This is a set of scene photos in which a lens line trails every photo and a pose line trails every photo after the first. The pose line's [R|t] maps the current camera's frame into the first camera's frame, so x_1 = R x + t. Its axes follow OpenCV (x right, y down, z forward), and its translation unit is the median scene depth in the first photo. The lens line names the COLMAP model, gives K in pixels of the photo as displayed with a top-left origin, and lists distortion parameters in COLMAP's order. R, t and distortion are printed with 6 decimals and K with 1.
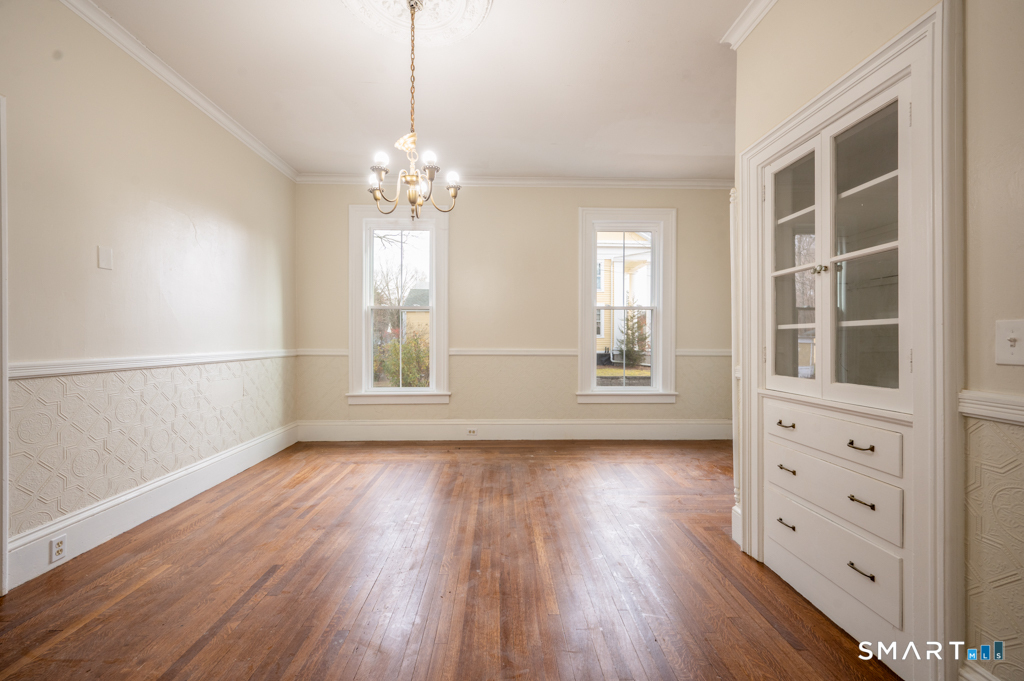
lens RADIAL K [[420.2, 0, 505.7], [0, 420.2, 341.0], [0, 0, 1]] dist [0.001693, -0.000086]
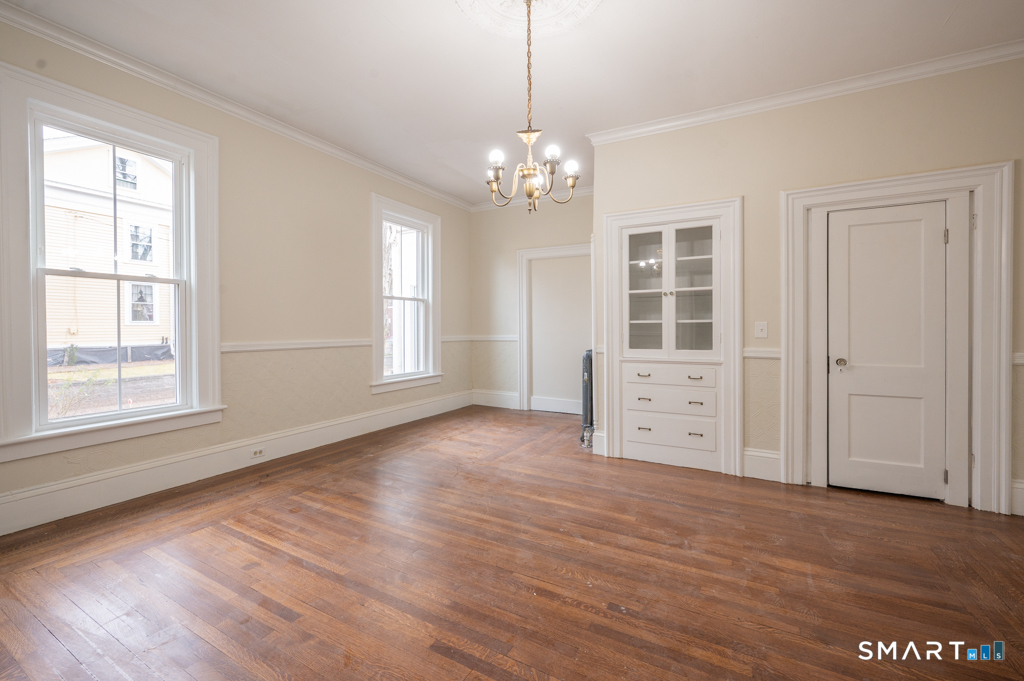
lens RADIAL K [[420.2, 0, 505.2], [0, 420.2, 332.0], [0, 0, 1]] dist [0.001693, -0.000086]
pose [[0.509003, -0.012642, 0.860672, -0.981076], [0.004637, 0.999918, 0.011945, -0.011433], [-0.860752, -0.002089, 0.509020, 0.471266]]
